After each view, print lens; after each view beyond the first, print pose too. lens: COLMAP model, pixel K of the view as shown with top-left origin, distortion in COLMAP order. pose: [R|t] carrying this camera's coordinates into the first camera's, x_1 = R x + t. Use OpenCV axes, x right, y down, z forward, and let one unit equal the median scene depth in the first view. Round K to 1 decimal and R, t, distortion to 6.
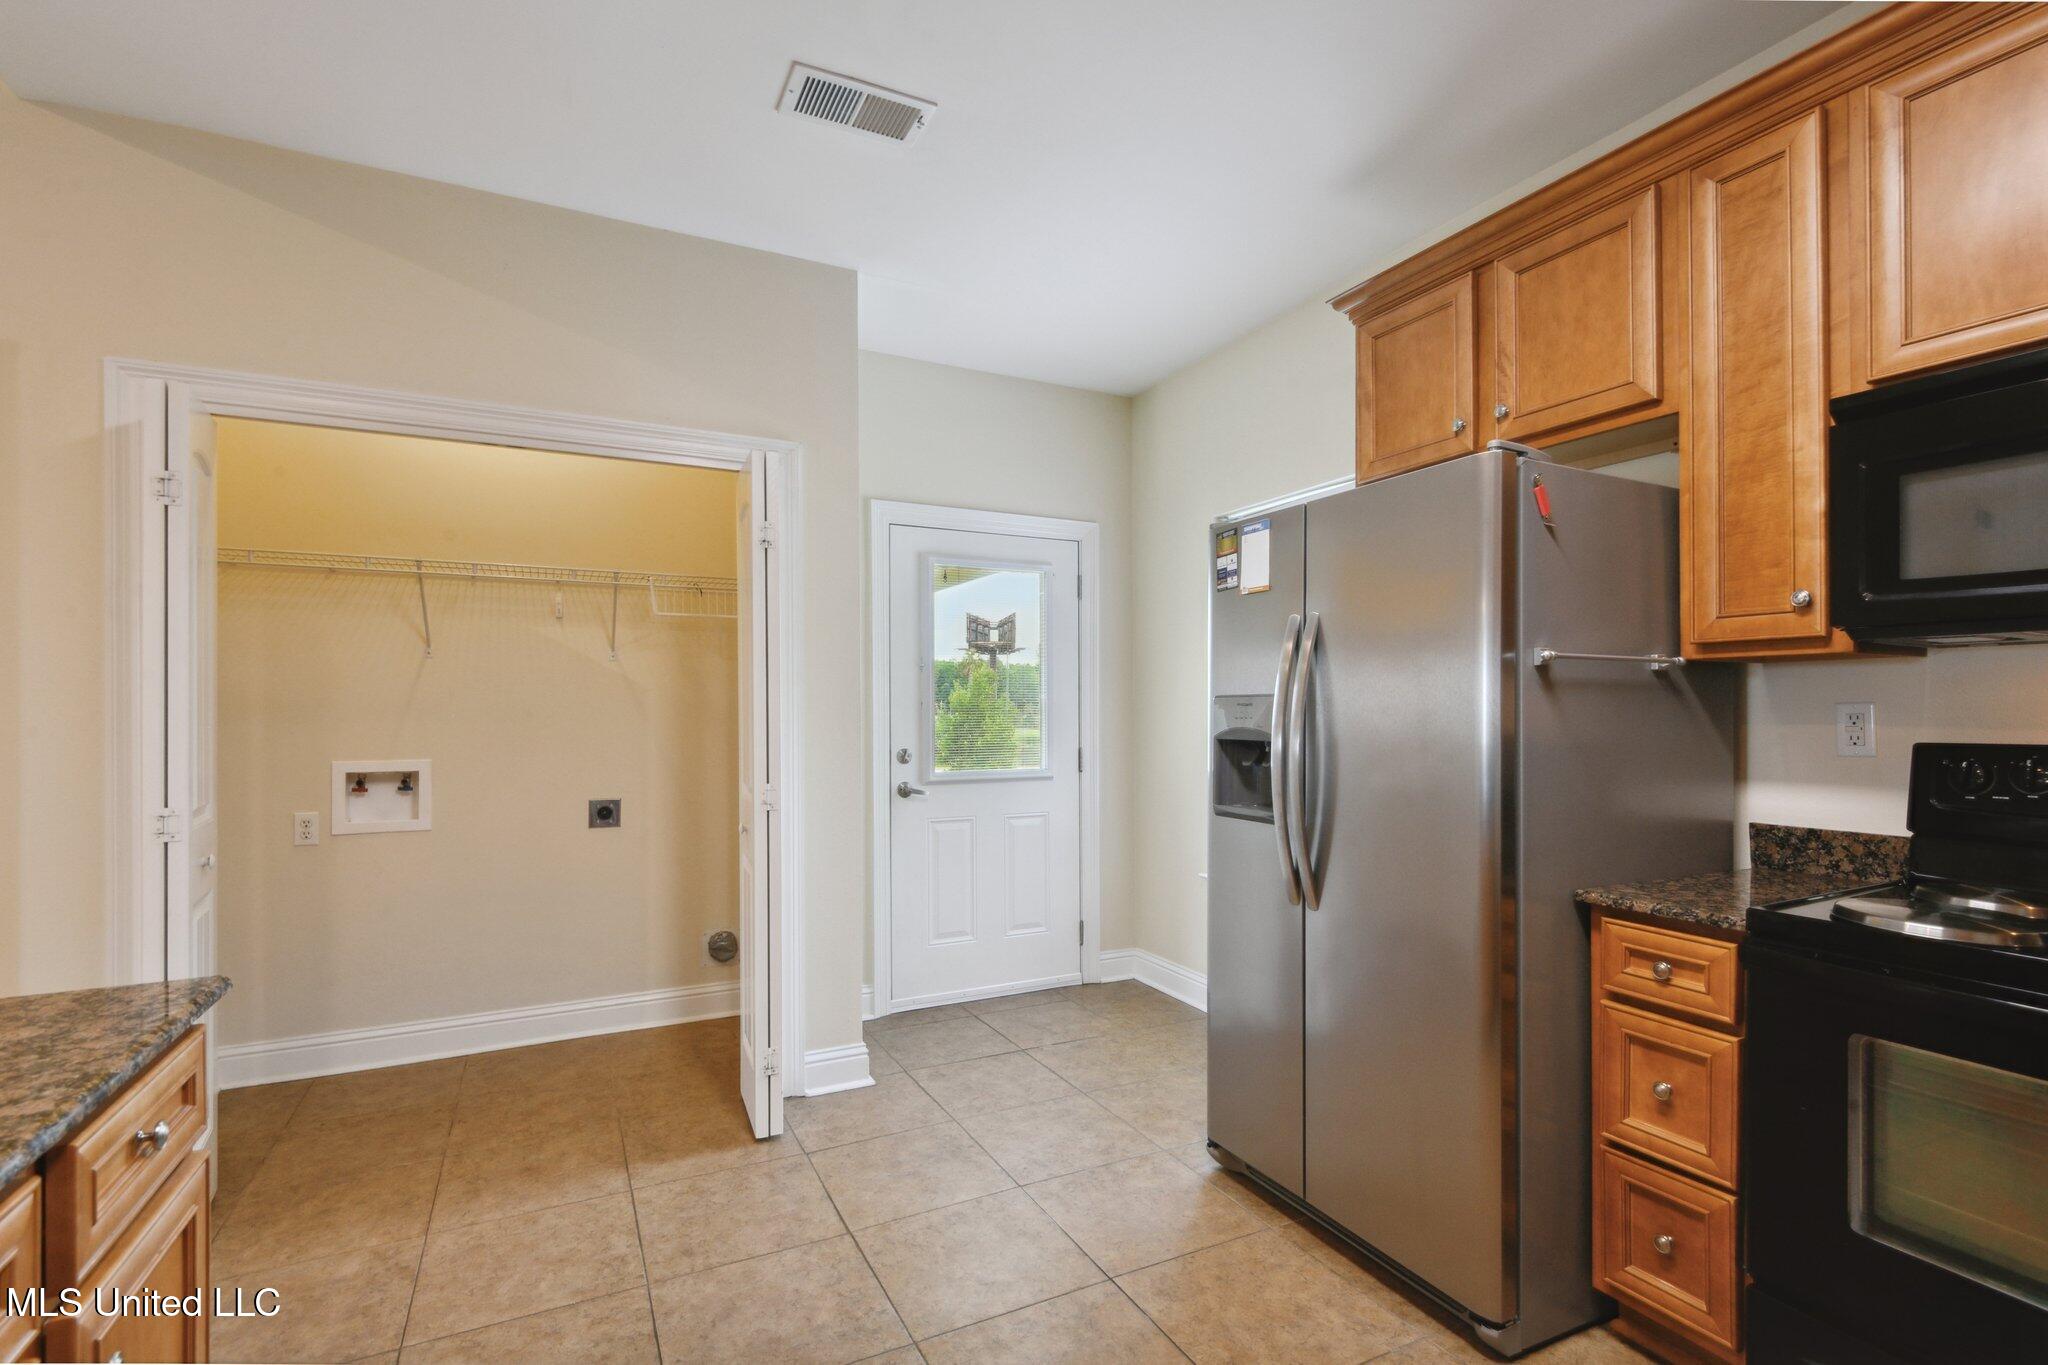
lens RADIAL K [[952.8, 0, 1030.0], [0, 952.8, 705.8], [0, 0, 1]] dist [0.002902, -0.000213]
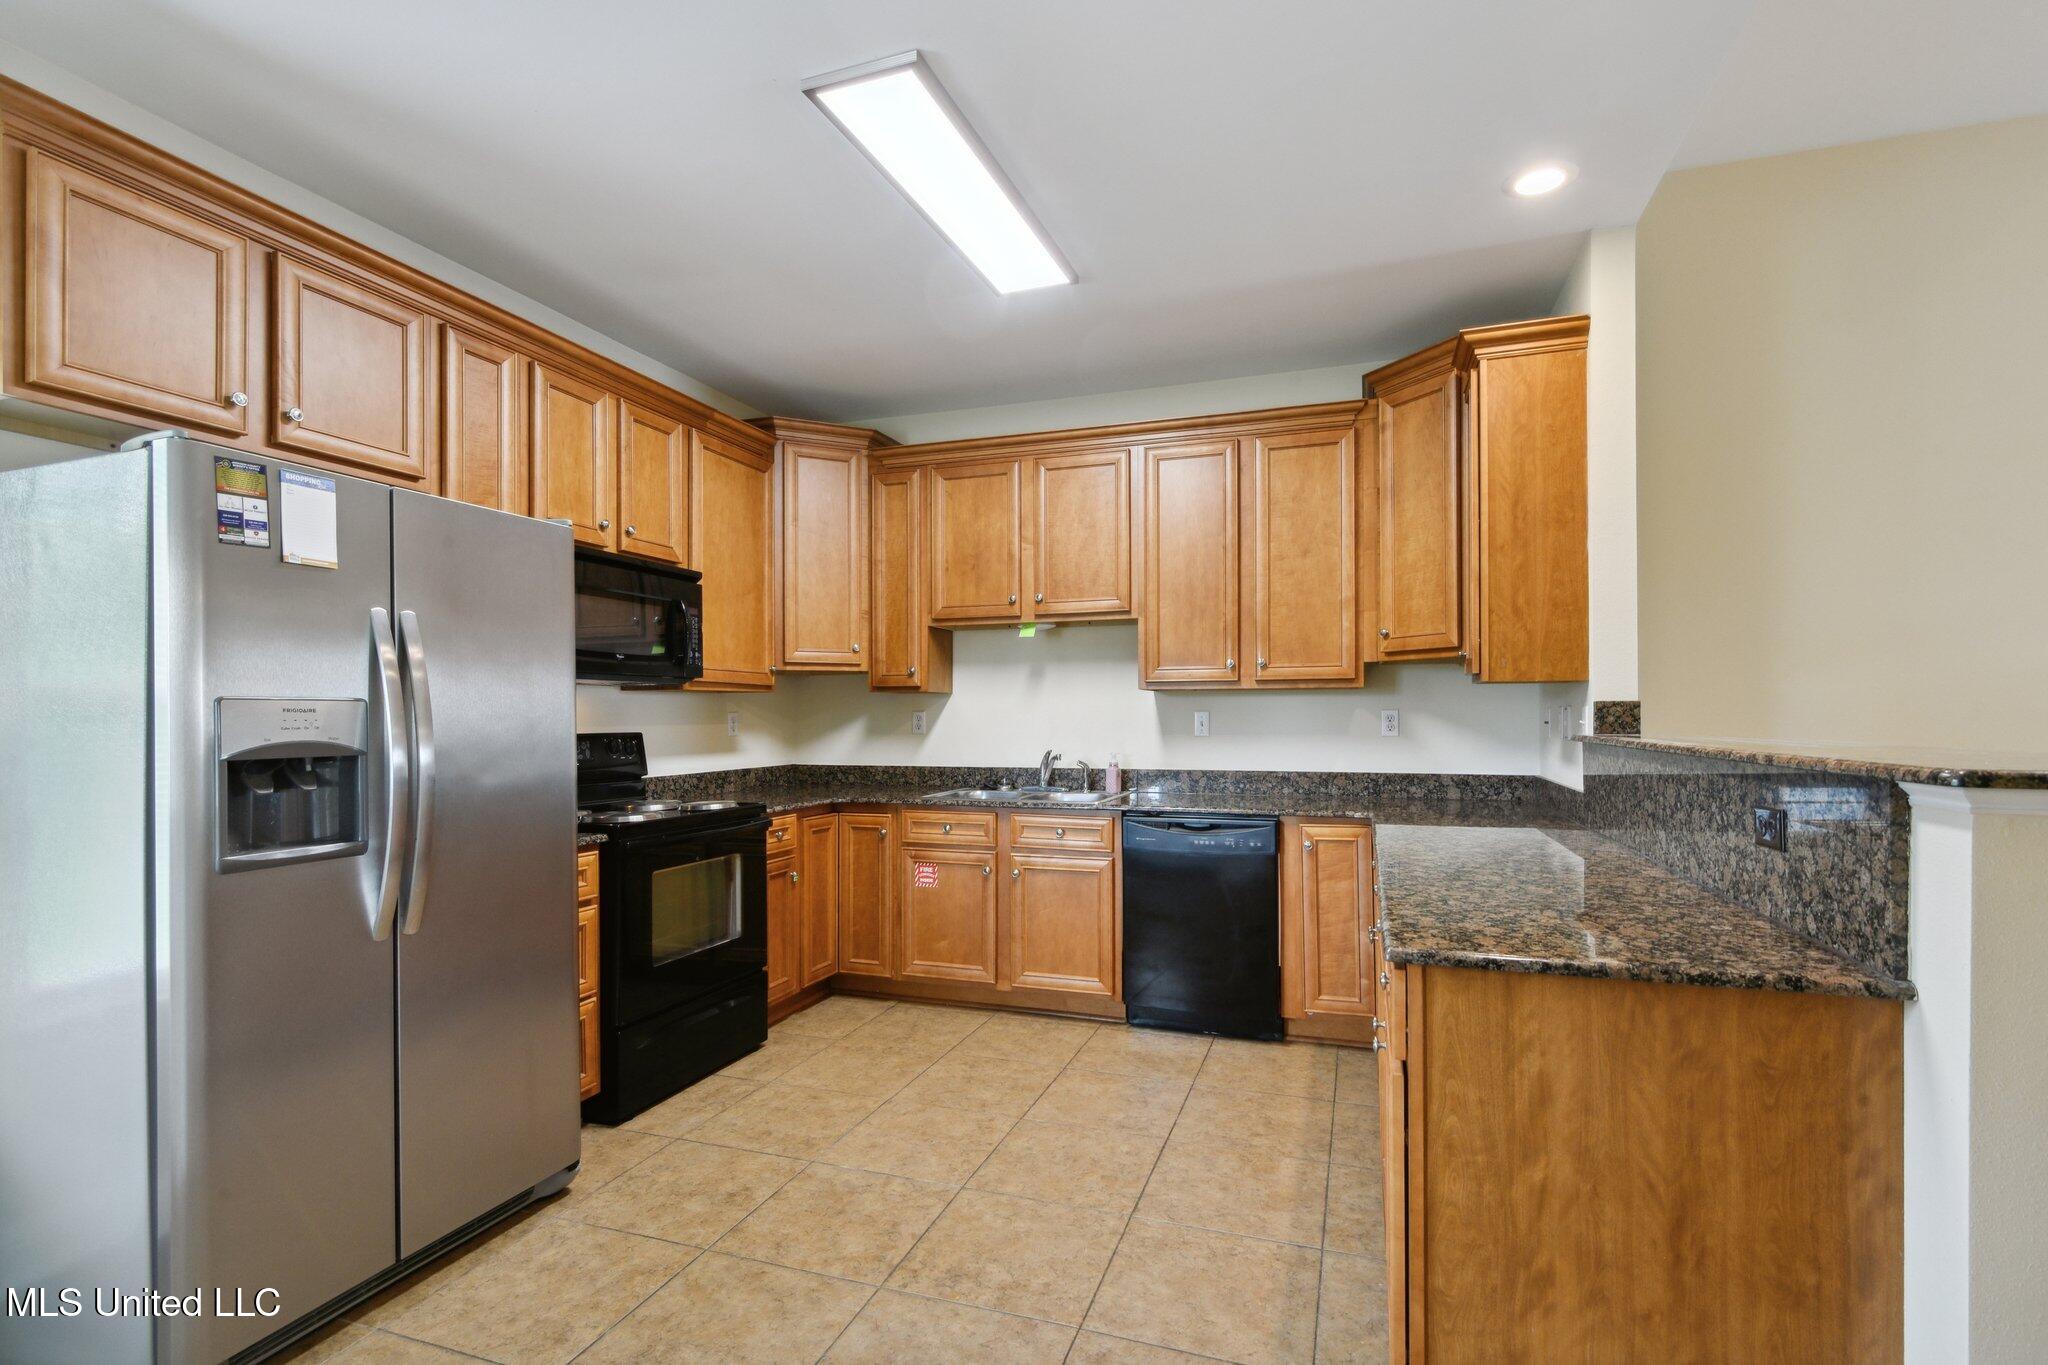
lens RADIAL K [[952.8, 0, 1030.0], [0, 952.8, 705.8], [0, 0, 1]] dist [0.002902, -0.000213]
pose [[-0.697364, 0.012708, 0.716604, -0.792512], [0.003590, 0.999892, -0.014239, 0.008975], [-0.716708, -0.007358, -0.697335, 1.224055]]
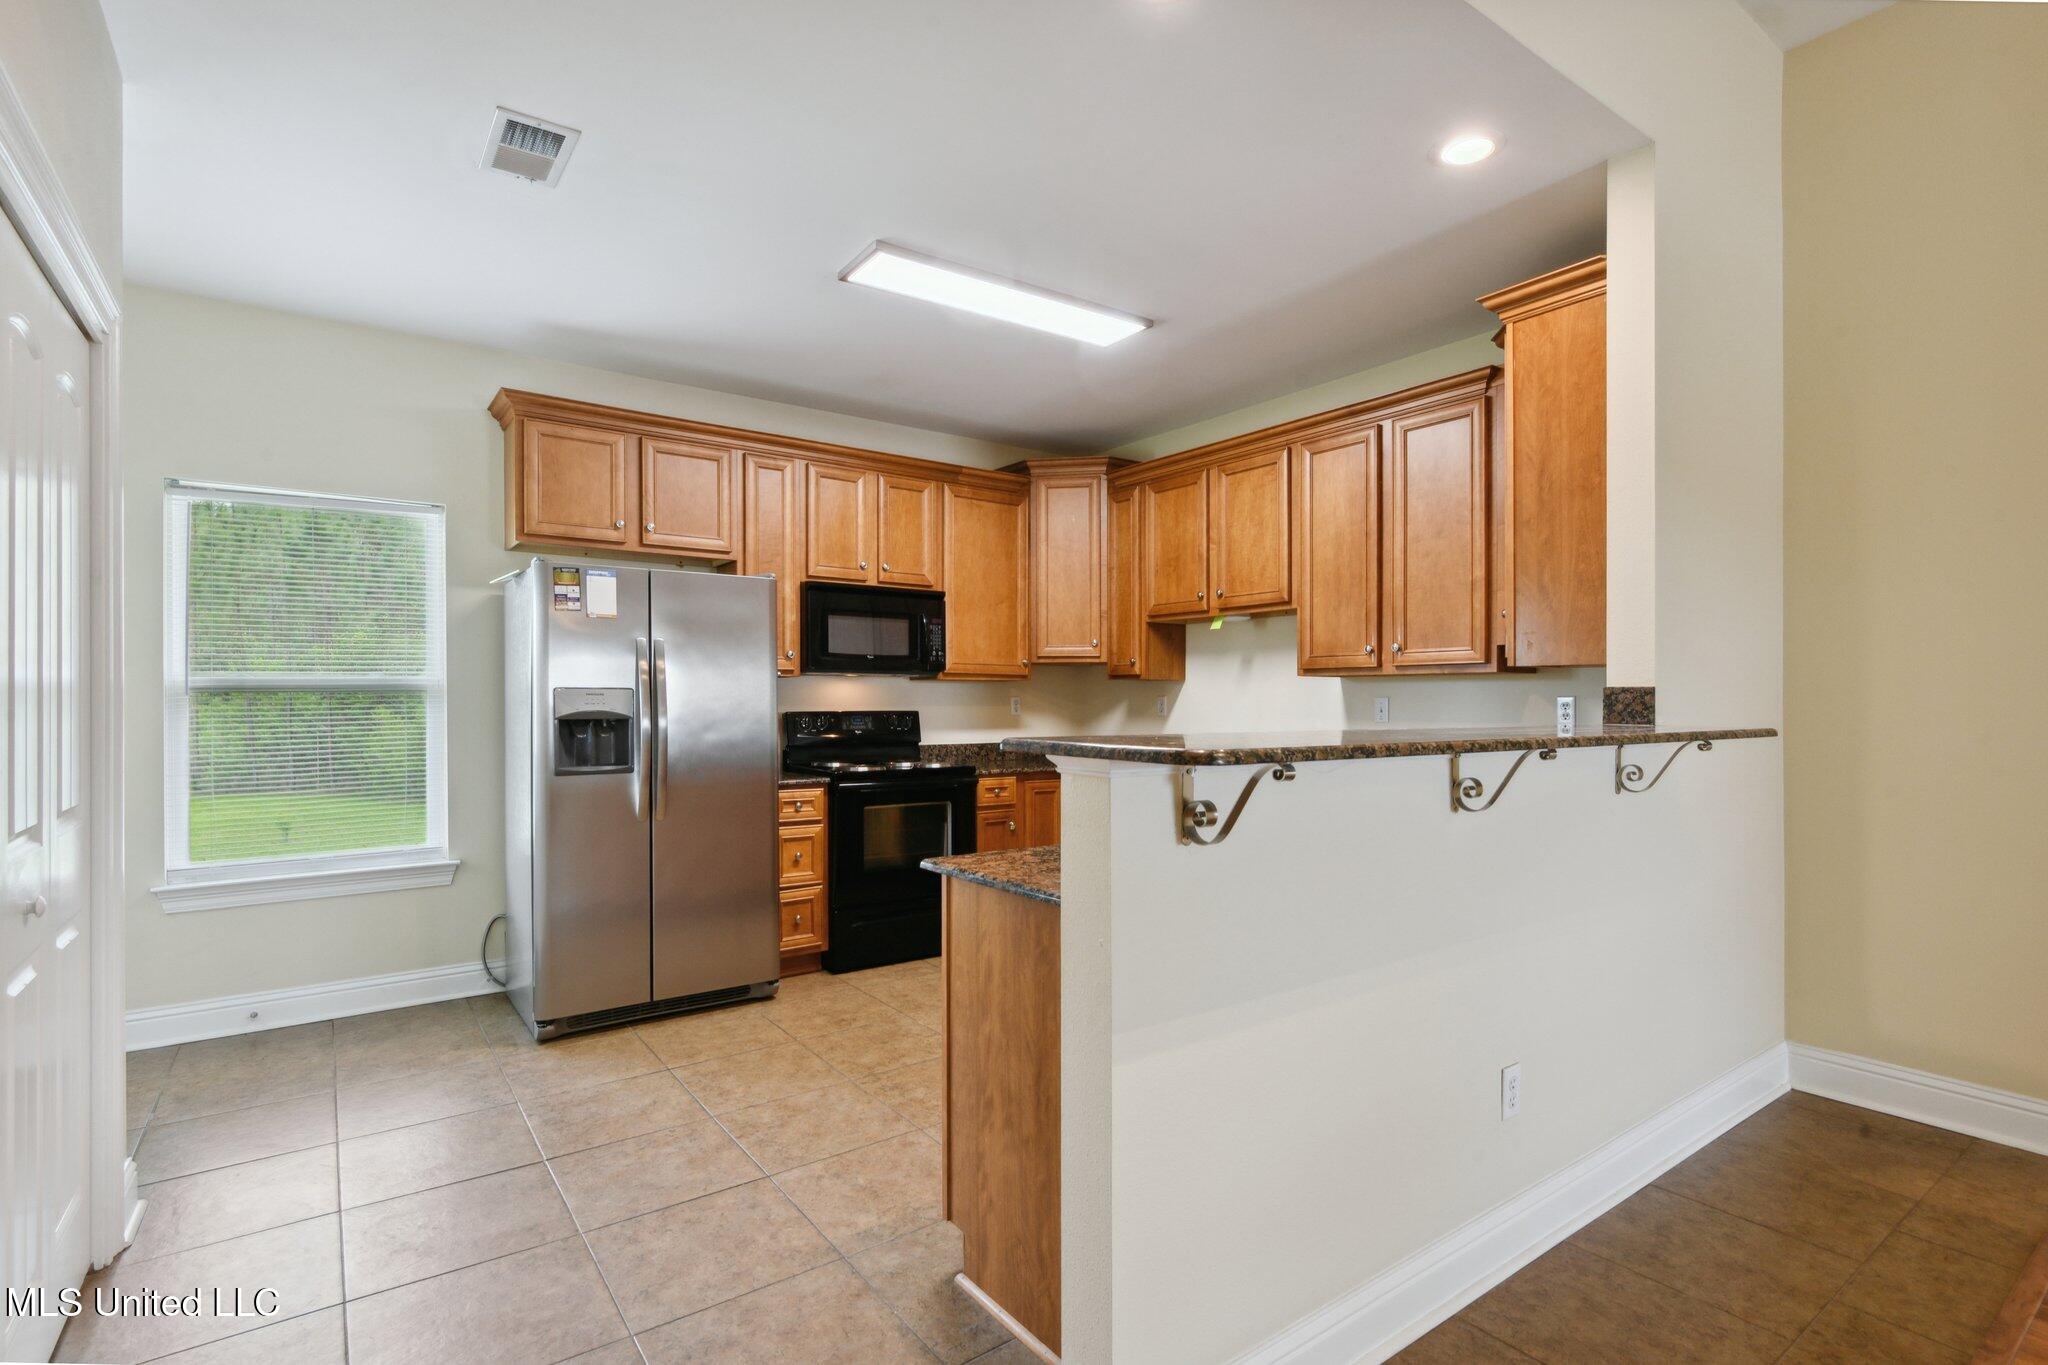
lens RADIAL K [[969.4, 0, 1030.8], [0, 969.4, 700.8], [0, 0, 1]] dist [0.003902, -0.000056]
pose [[-0.162476, 0.002339, 0.986710, -1.465405], [-0.004978, 0.999983, -0.003191, 0.011155], [-0.986700, -0.005430, -0.162462, 0.645106]]
